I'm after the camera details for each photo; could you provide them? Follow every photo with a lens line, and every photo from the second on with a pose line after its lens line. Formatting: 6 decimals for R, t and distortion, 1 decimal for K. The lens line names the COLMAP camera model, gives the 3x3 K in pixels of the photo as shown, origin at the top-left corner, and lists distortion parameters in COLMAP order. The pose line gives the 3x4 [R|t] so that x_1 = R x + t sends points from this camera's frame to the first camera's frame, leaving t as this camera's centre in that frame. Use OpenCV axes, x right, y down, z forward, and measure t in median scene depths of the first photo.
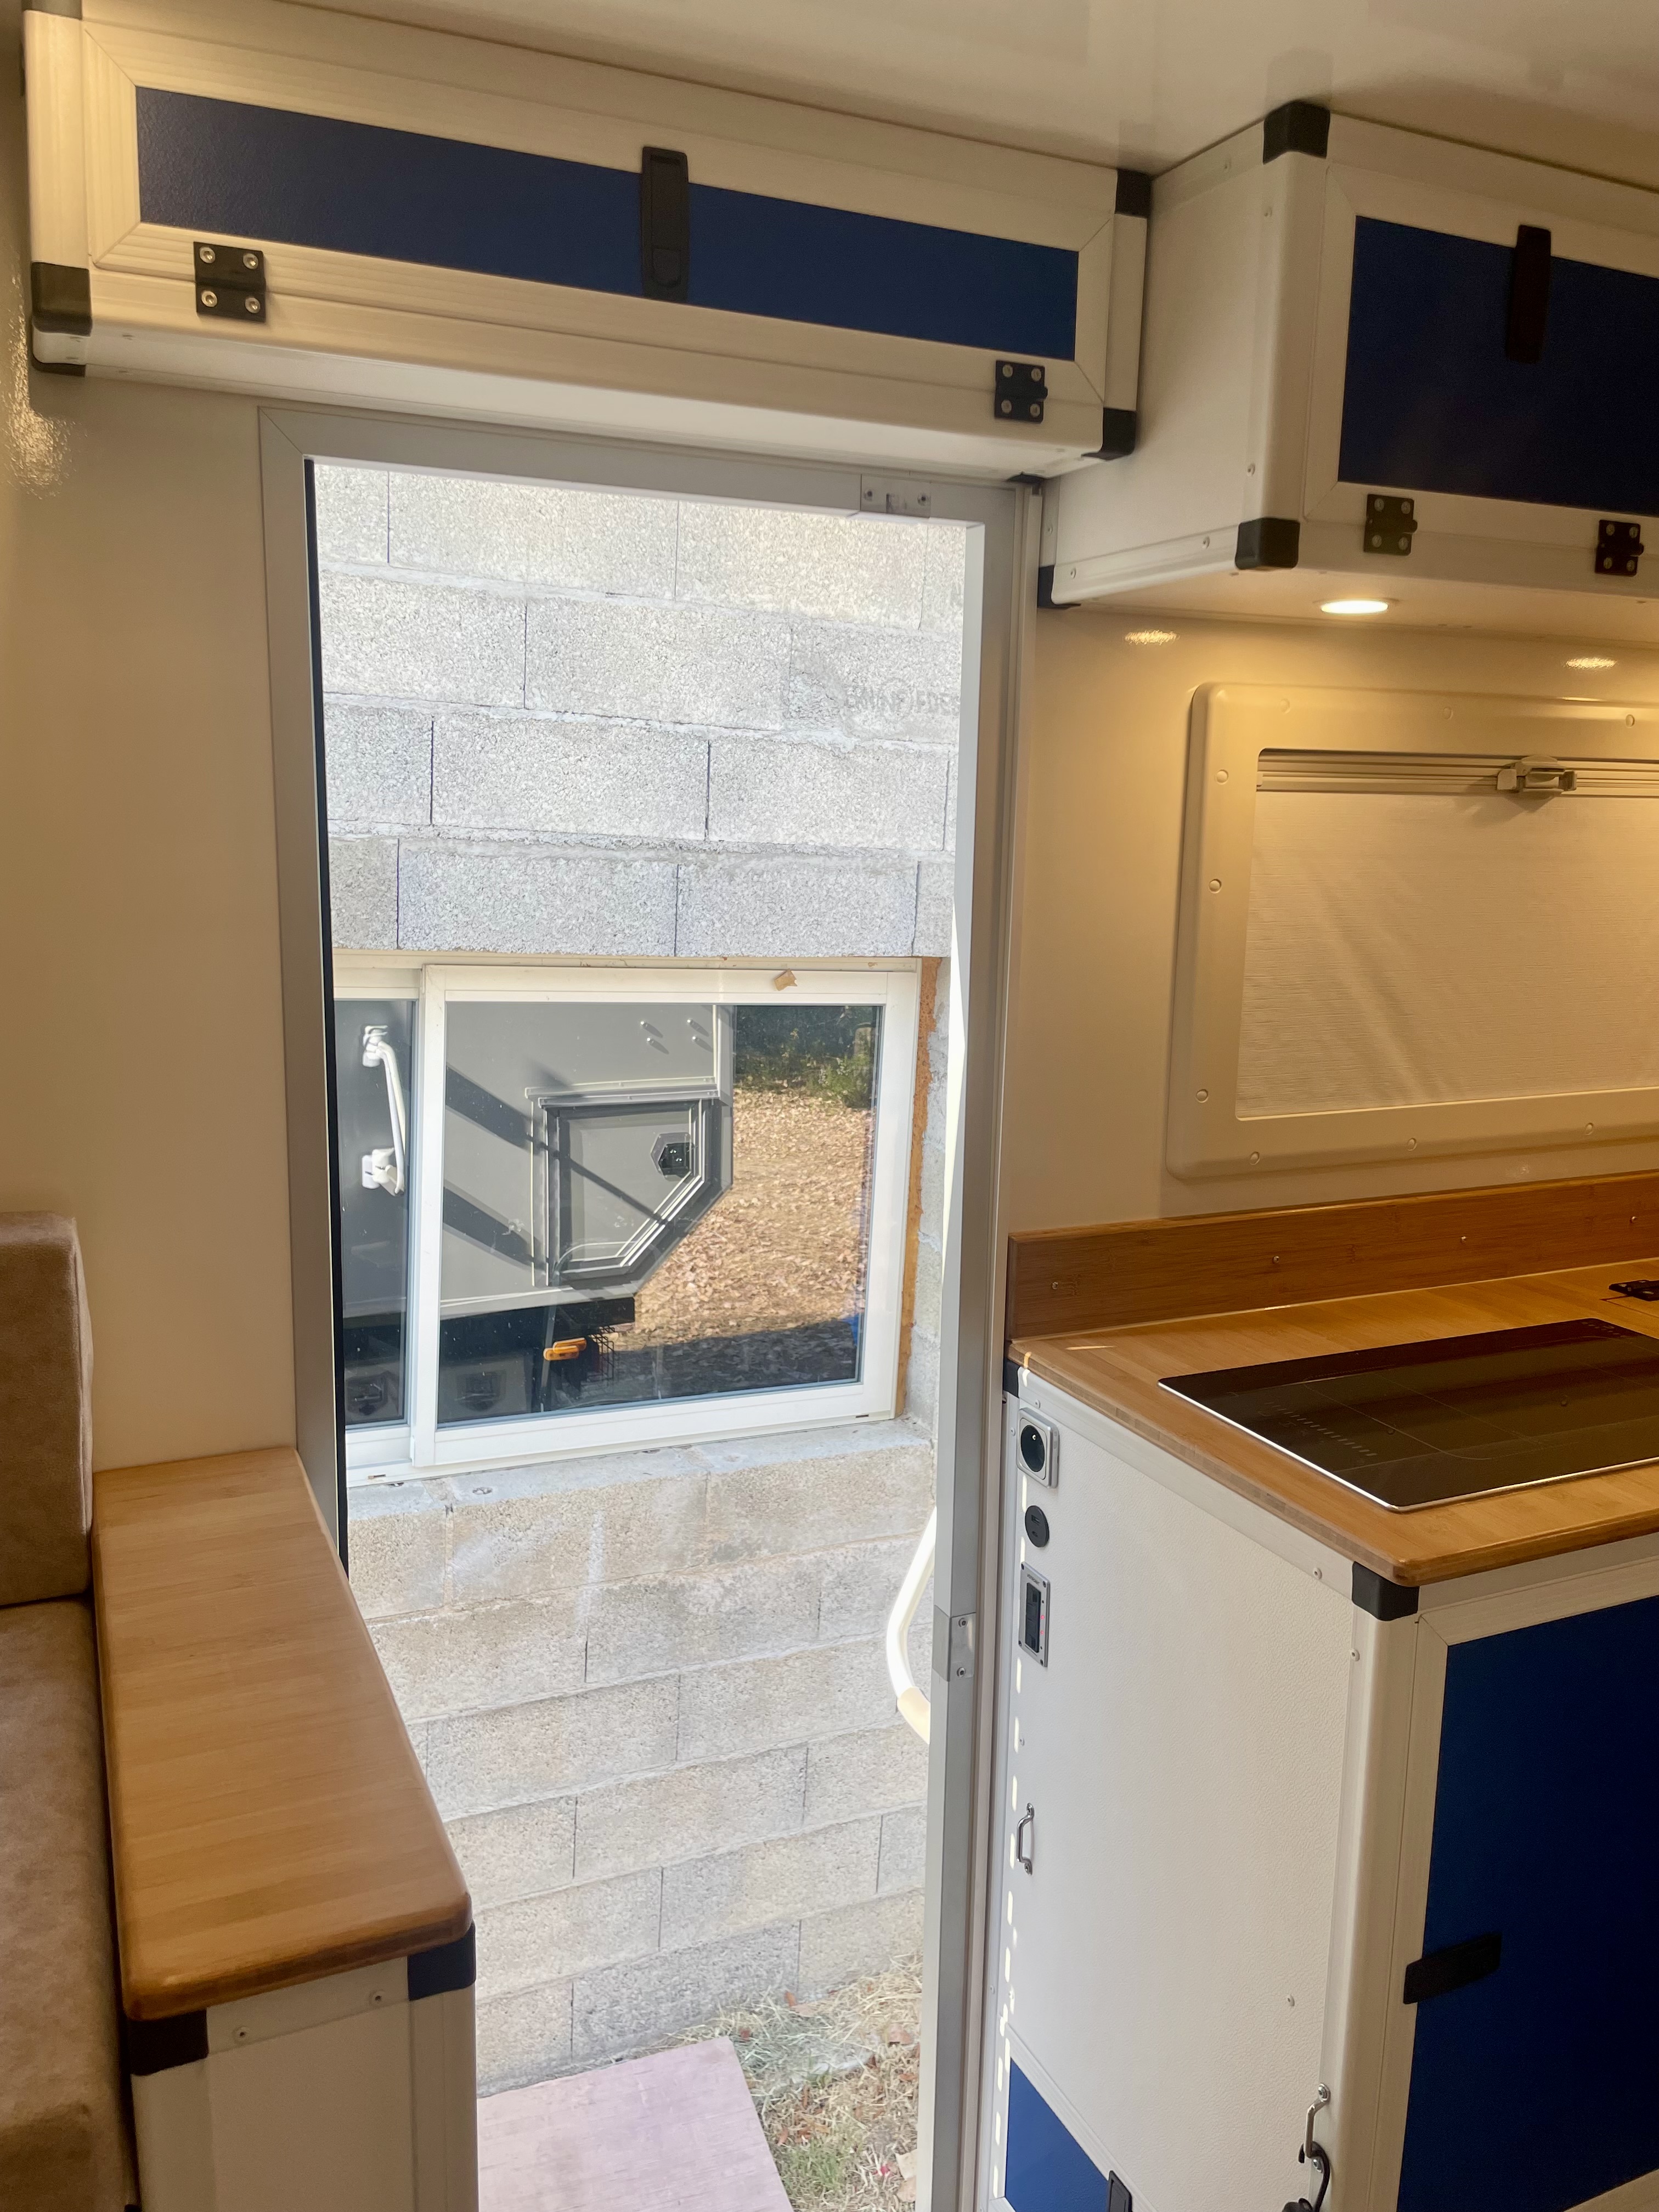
lens RADIAL K [[1672.8, 0, 829.5], [0, 1672.8, 1106.0], [0, 0, 1]] dist [0.075589, -0.090084]
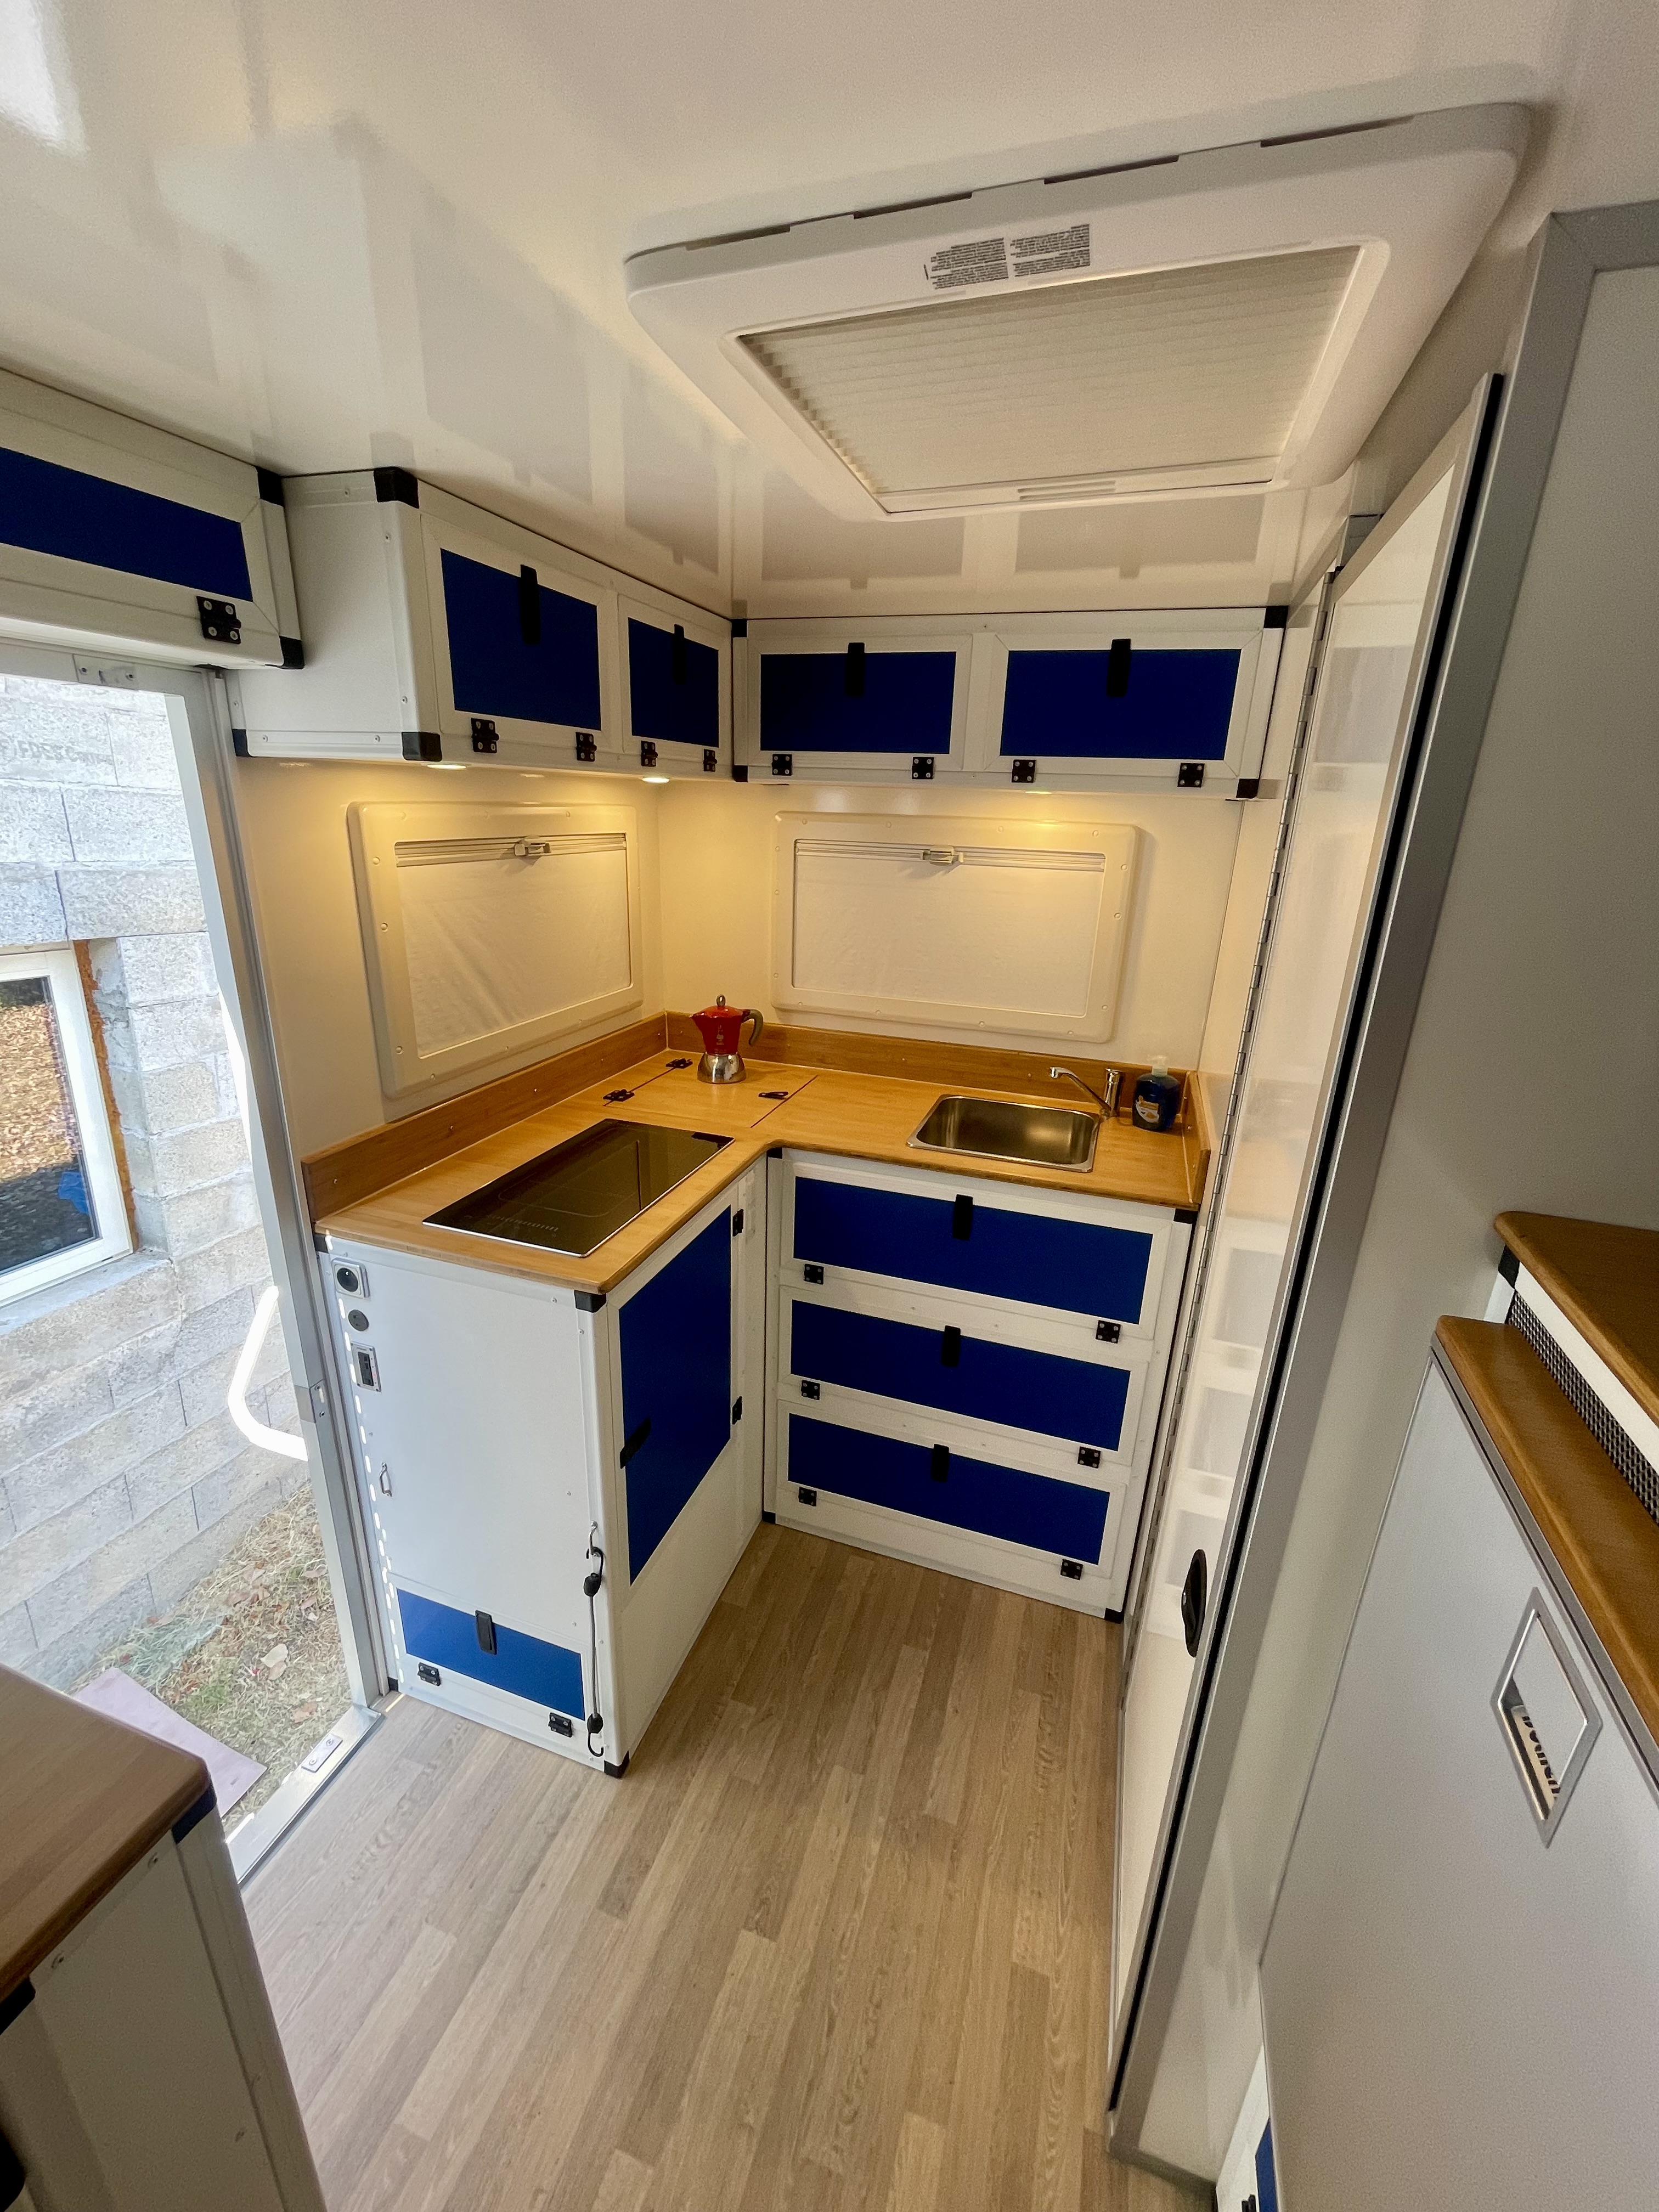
lens RADIAL K [[897.4, 0, 822.7], [0, 897.4, 1107.3], [0, 0, 1]] dist [-0.000784, 0.000457]
pose [[0.686775, -0.231824, 0.688911, -0.127057], [0.103670, 0.969327, 0.222838, -0.110263], [-0.719439, -0.081621, 0.689743, 0.053830]]
